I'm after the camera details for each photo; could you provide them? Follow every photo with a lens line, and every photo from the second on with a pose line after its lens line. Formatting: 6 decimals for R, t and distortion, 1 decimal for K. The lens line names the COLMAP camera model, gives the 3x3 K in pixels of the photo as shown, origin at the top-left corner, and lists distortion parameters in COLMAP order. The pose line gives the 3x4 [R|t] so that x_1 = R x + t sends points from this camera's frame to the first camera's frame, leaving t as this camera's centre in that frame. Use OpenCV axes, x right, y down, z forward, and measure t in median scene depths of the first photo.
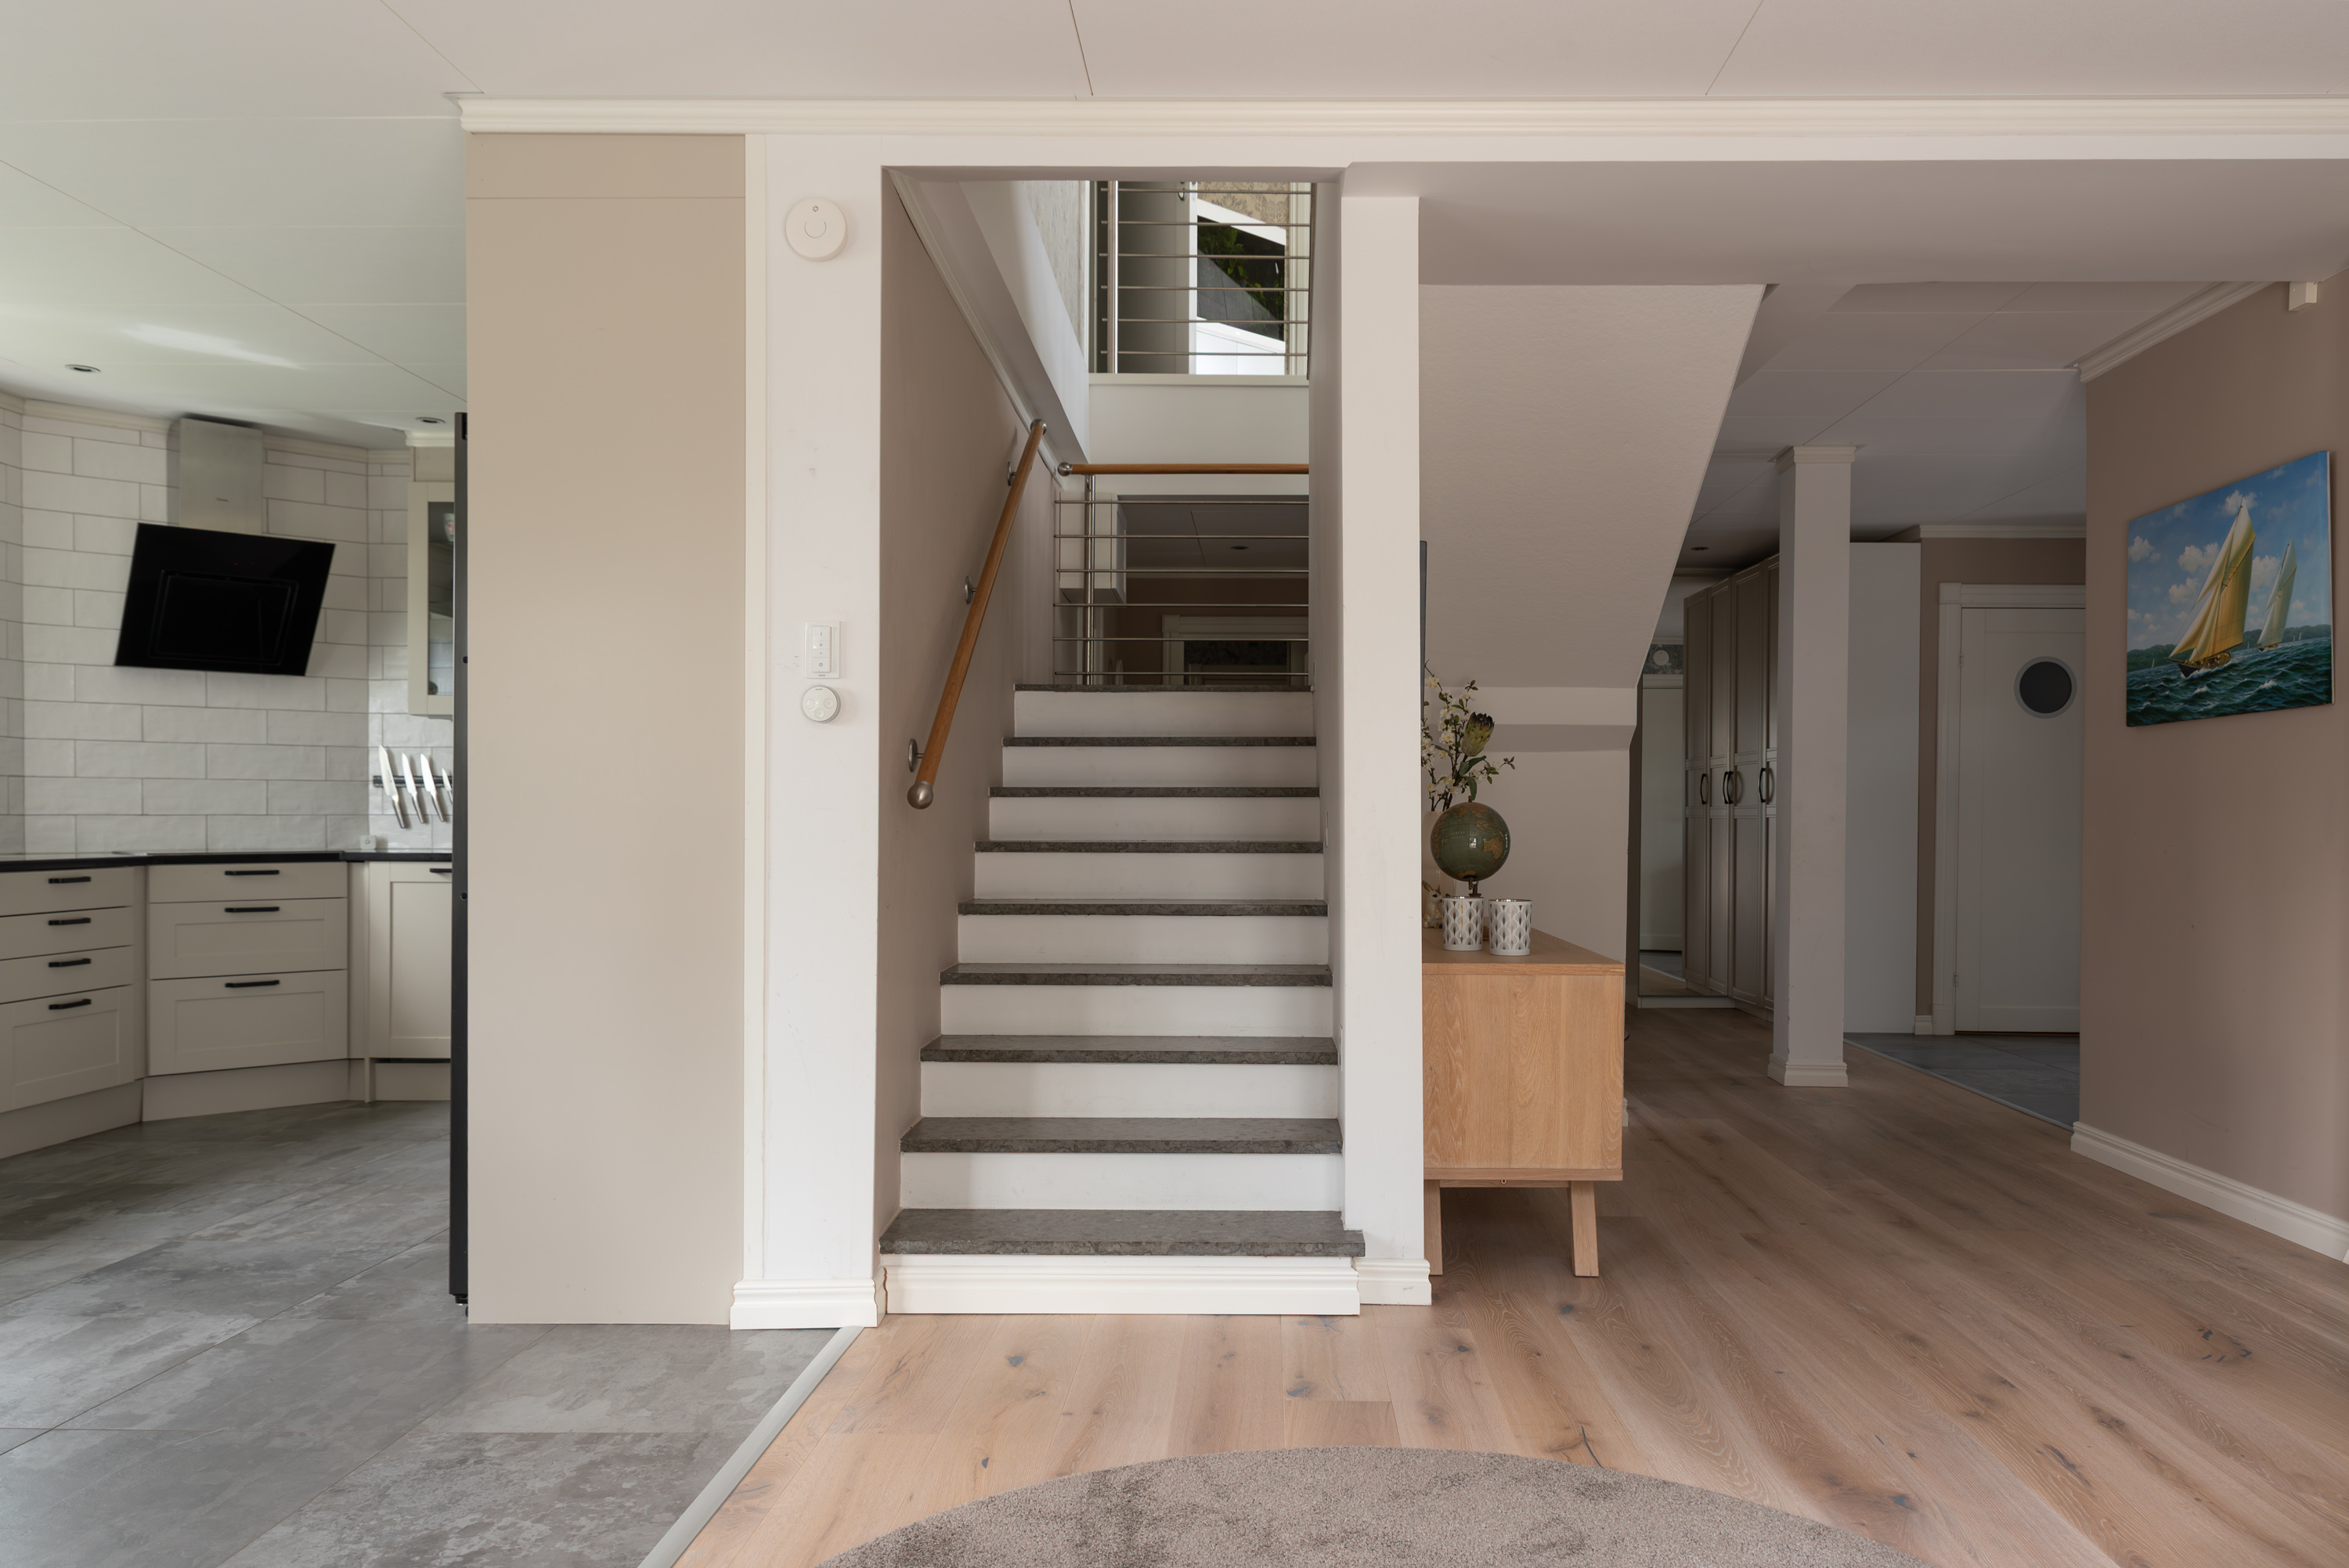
lens RADIAL K [[1653.1, 0, 1248.2], [0, 1653.1, 826.8], [0, 0, 1]] dist [-0.000590, -0.001835]
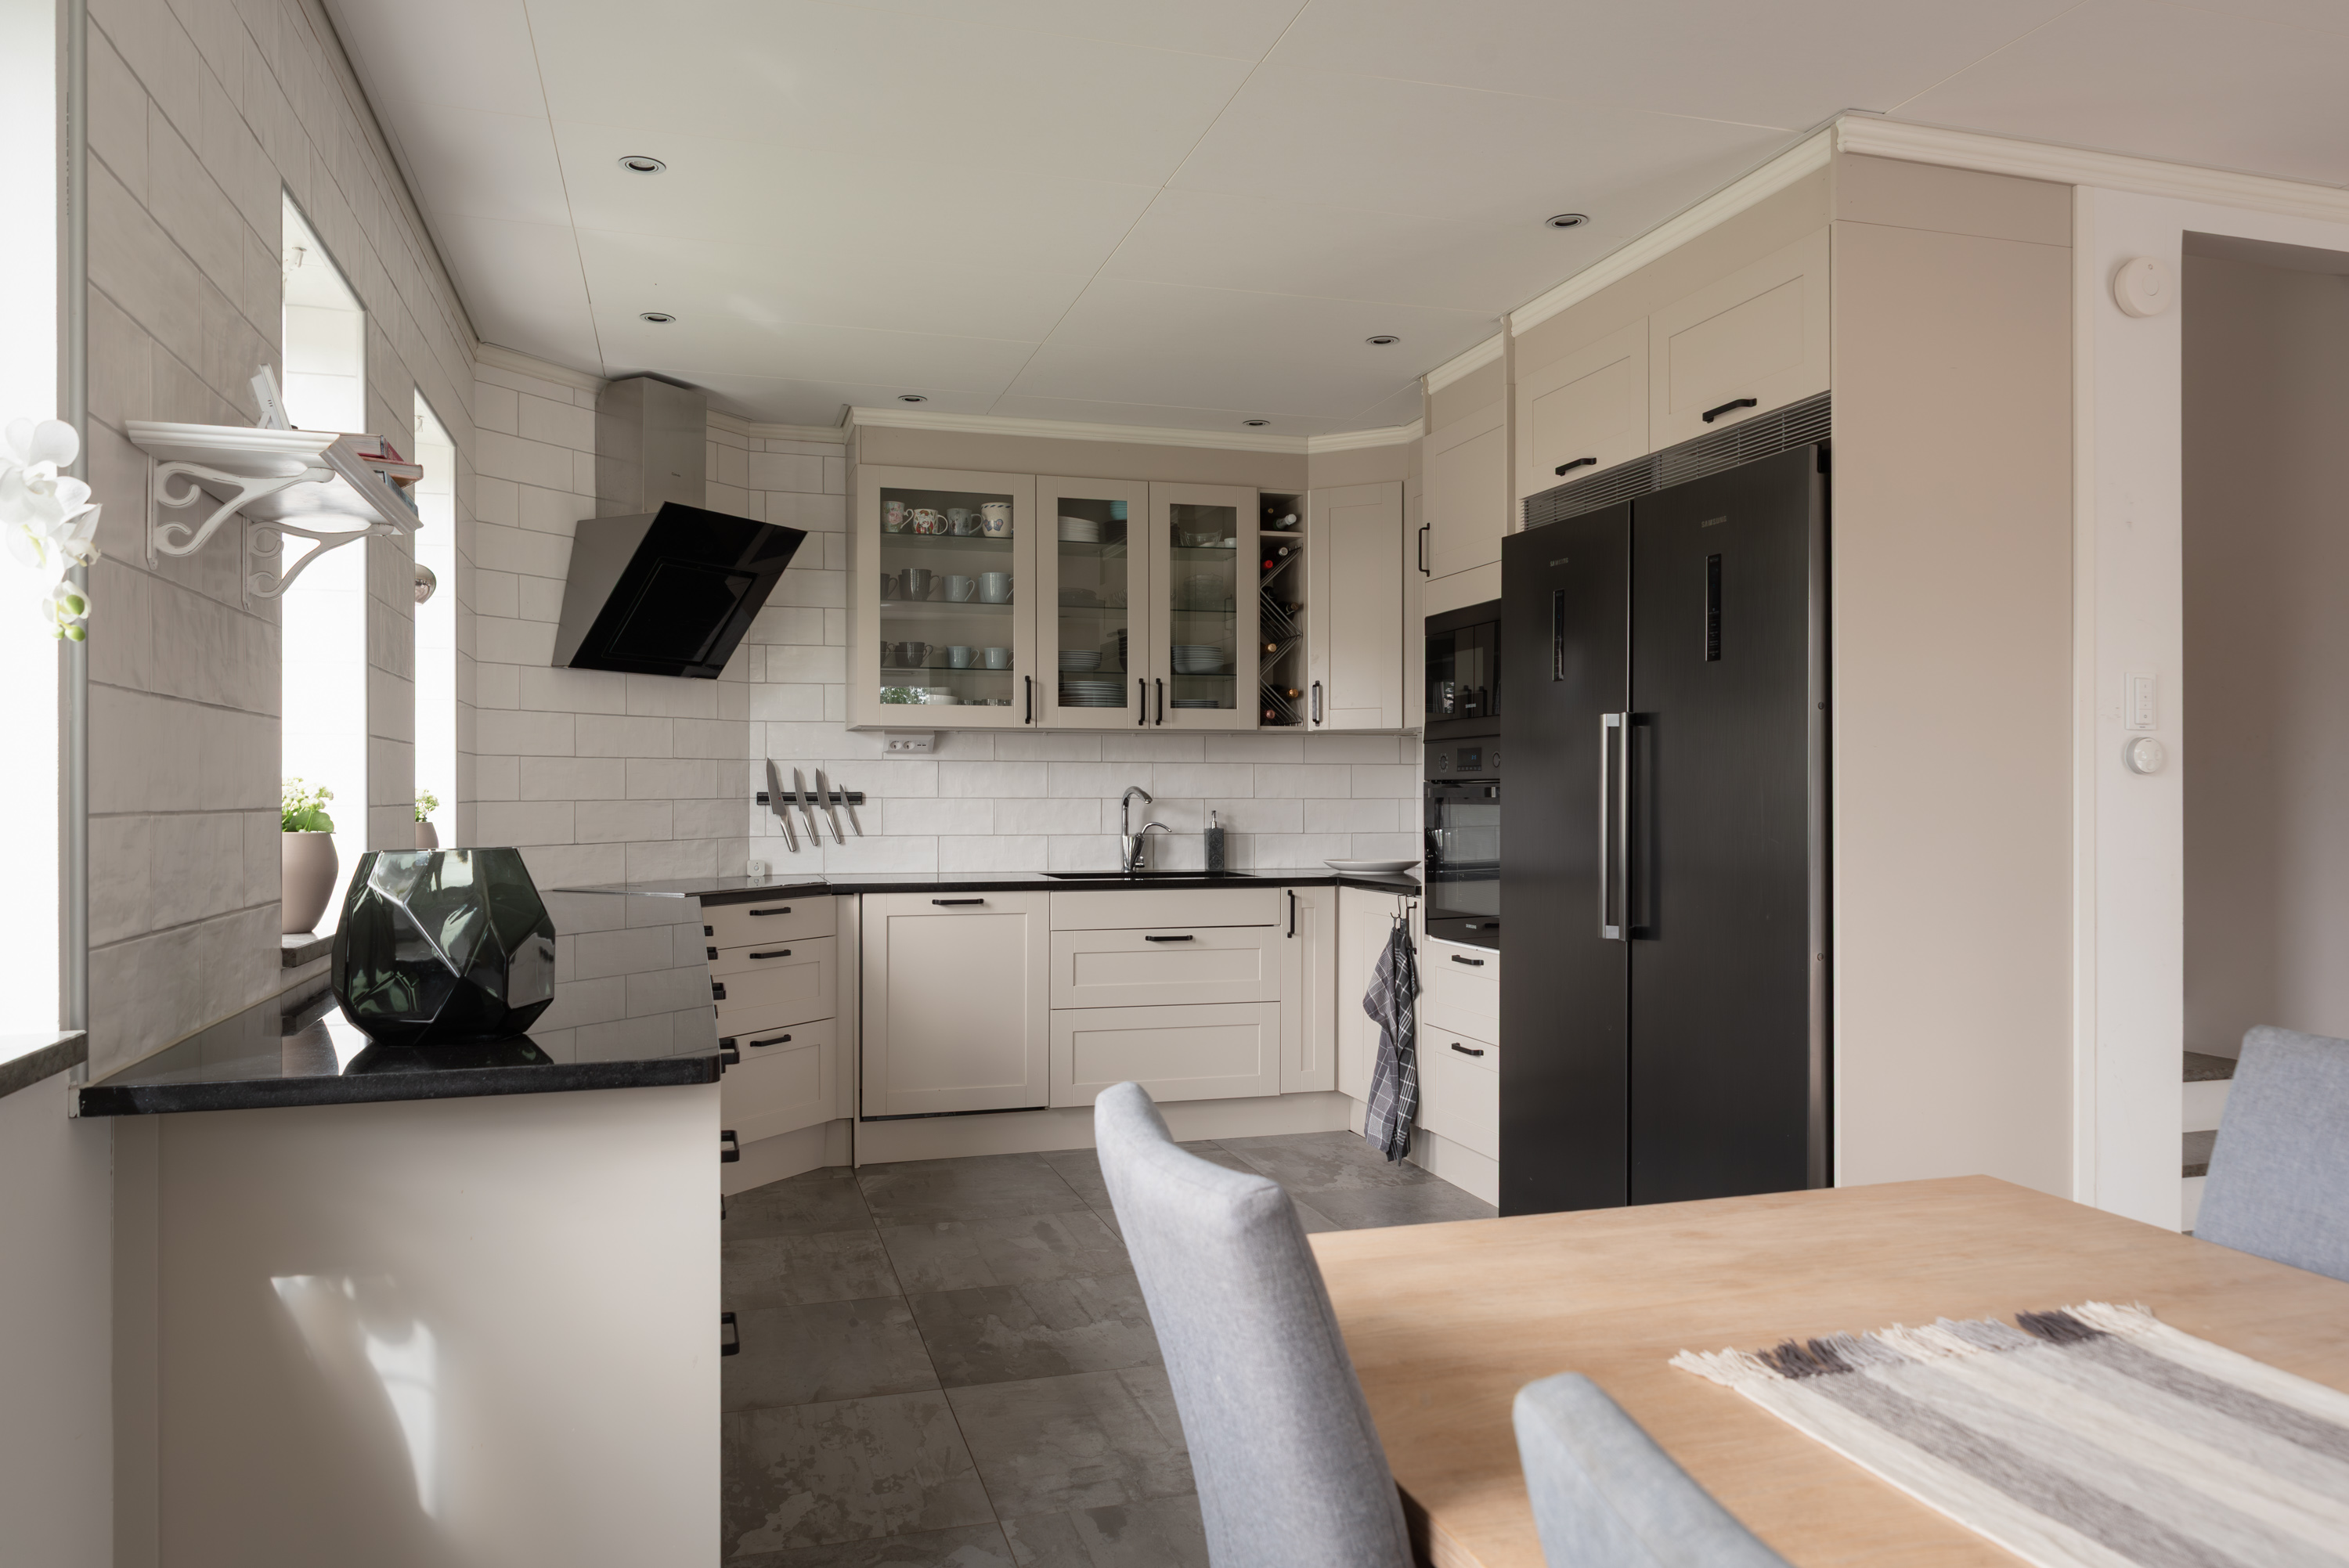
lens RADIAL K [[1598.2, 0, 1174.5], [0, 1598.2, 784.0], [0, 0, 1]] dist [0.004386, 0.001548]
pose [[0.954560, -0.003710, 0.297997, -0.625675], [0.006637, 0.999939, -0.008810, -0.028941], [-0.297946, 0.010387, 0.954526, 0.134628]]
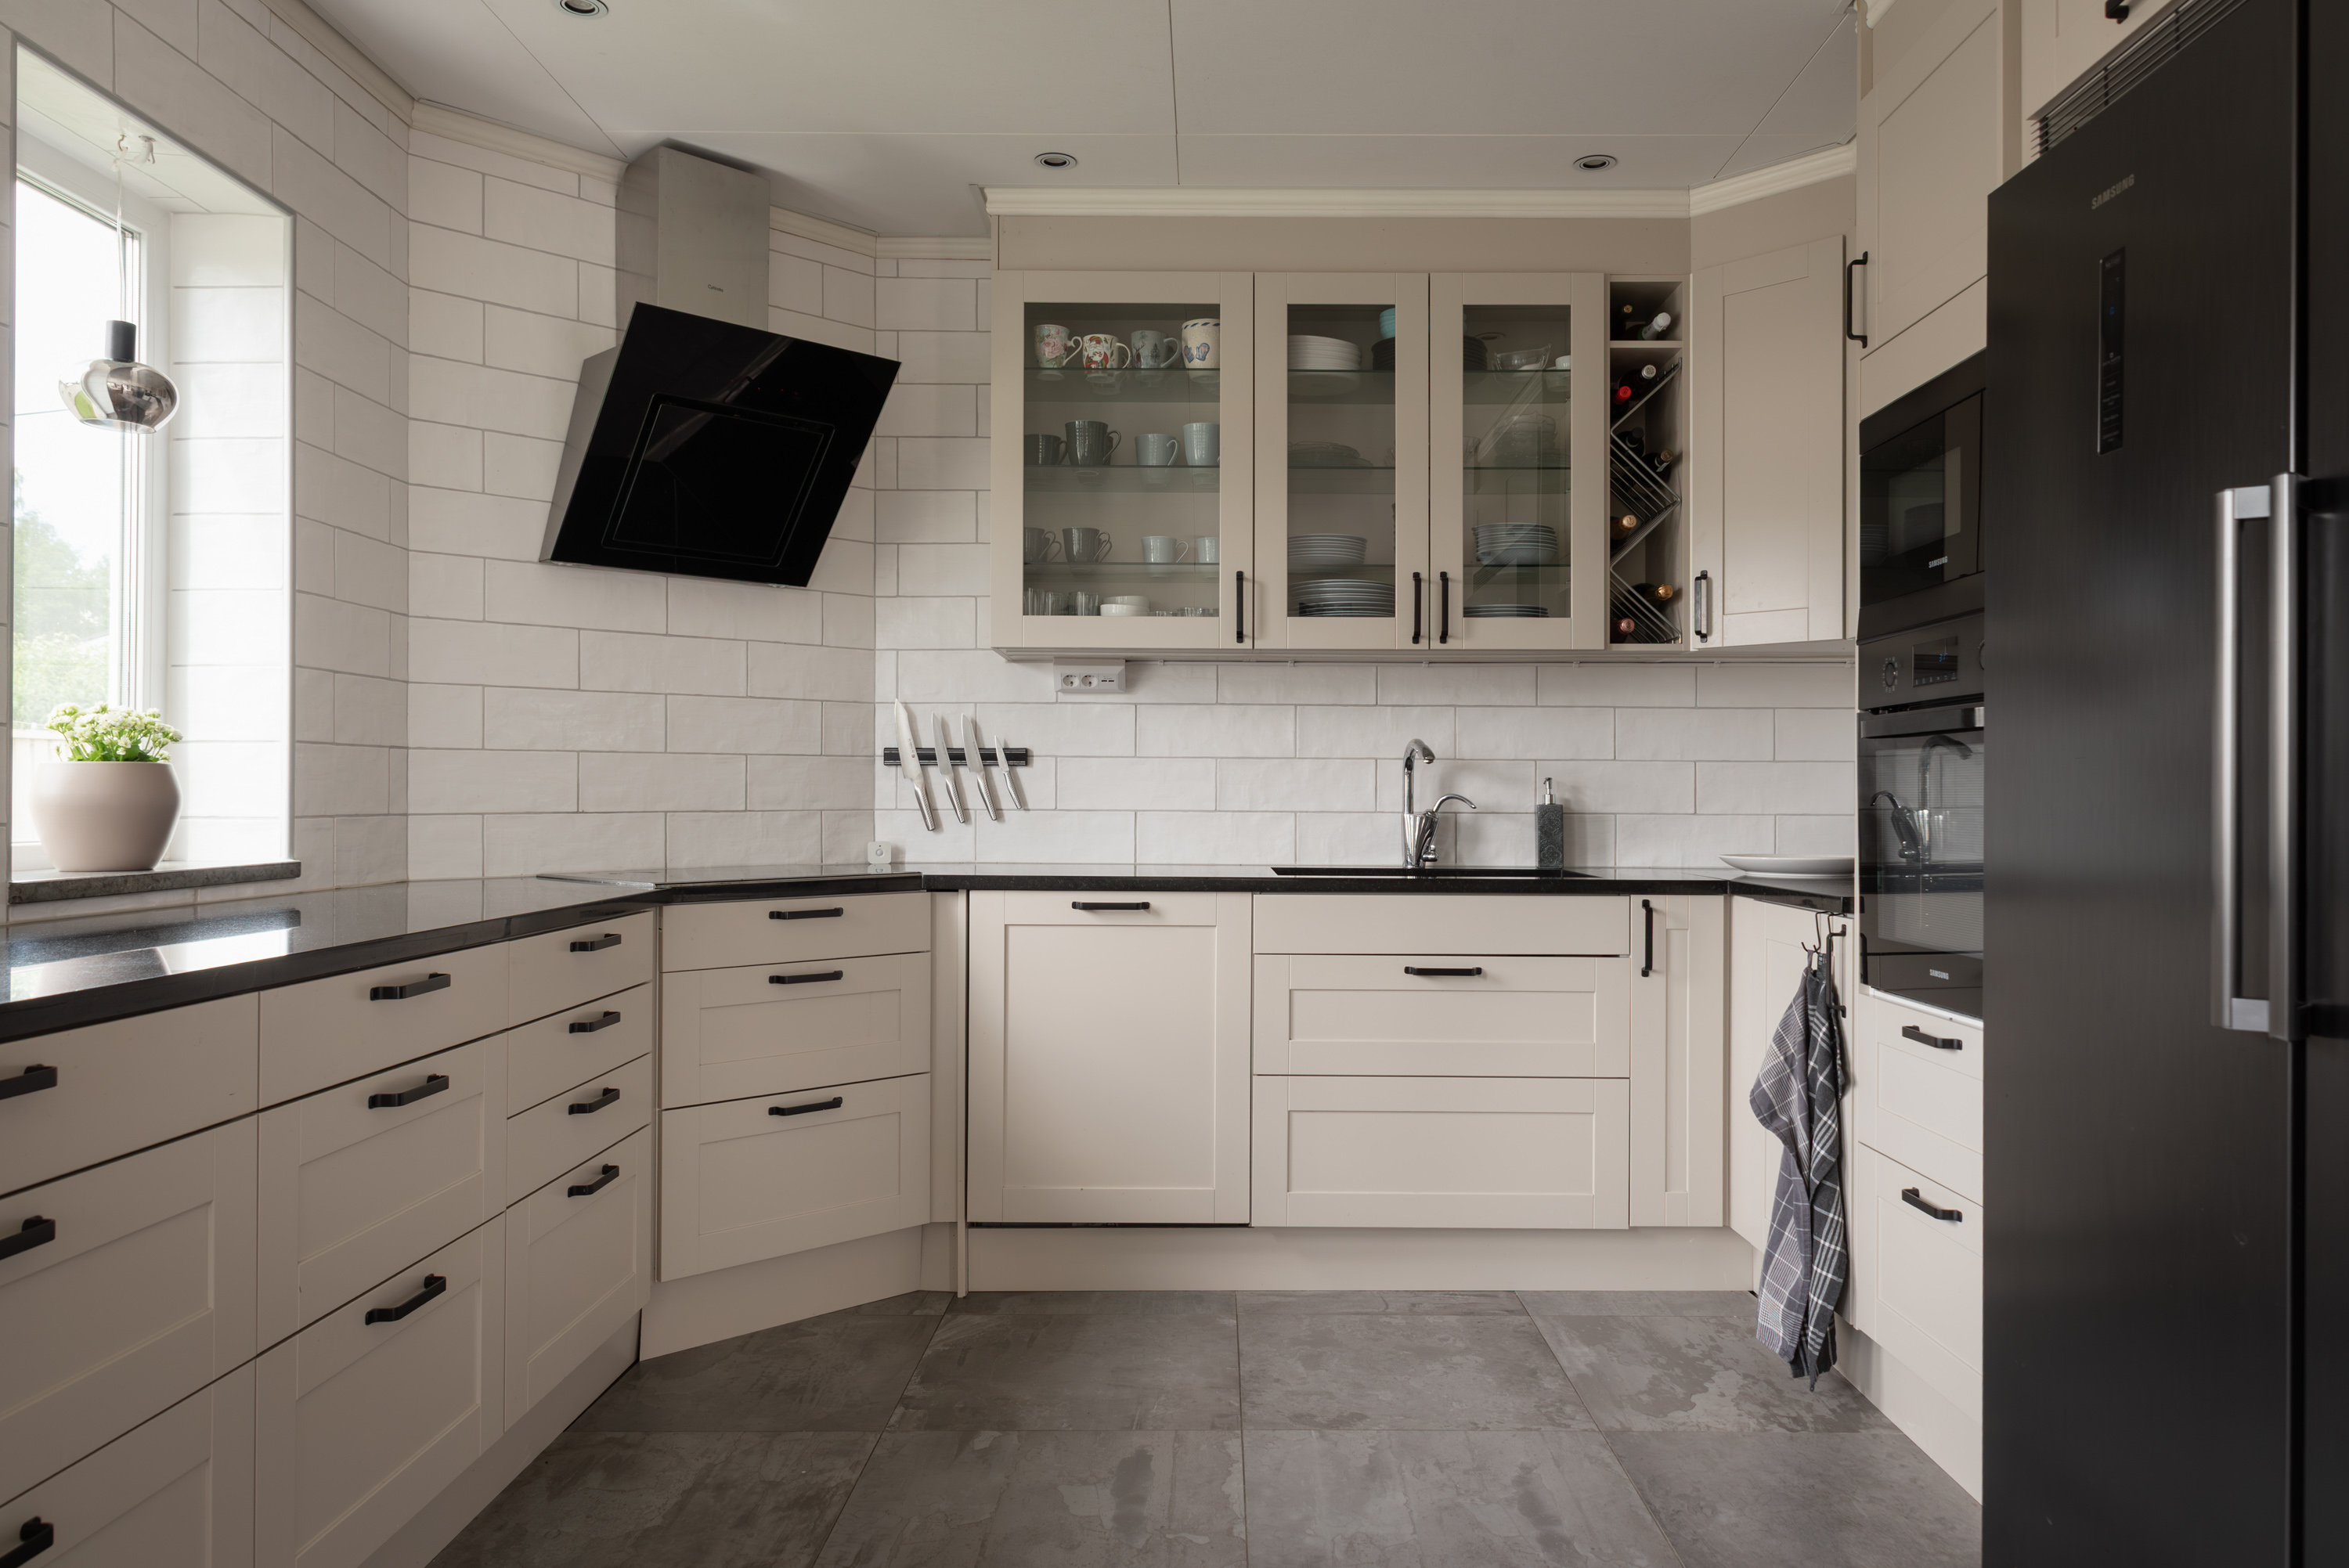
lens RADIAL K [[1613.8, 0, 1211.5], [0, 1613.8, 774.8], [0, 0, 1]] dist [0.006331, 0.000868]
pose [[0.999949, -0.000931, 0.010068, -0.449393], [0.001114, 0.999835, -0.018127, -0.010038], [-0.010049, 0.018137, 0.999785, 0.416125]]
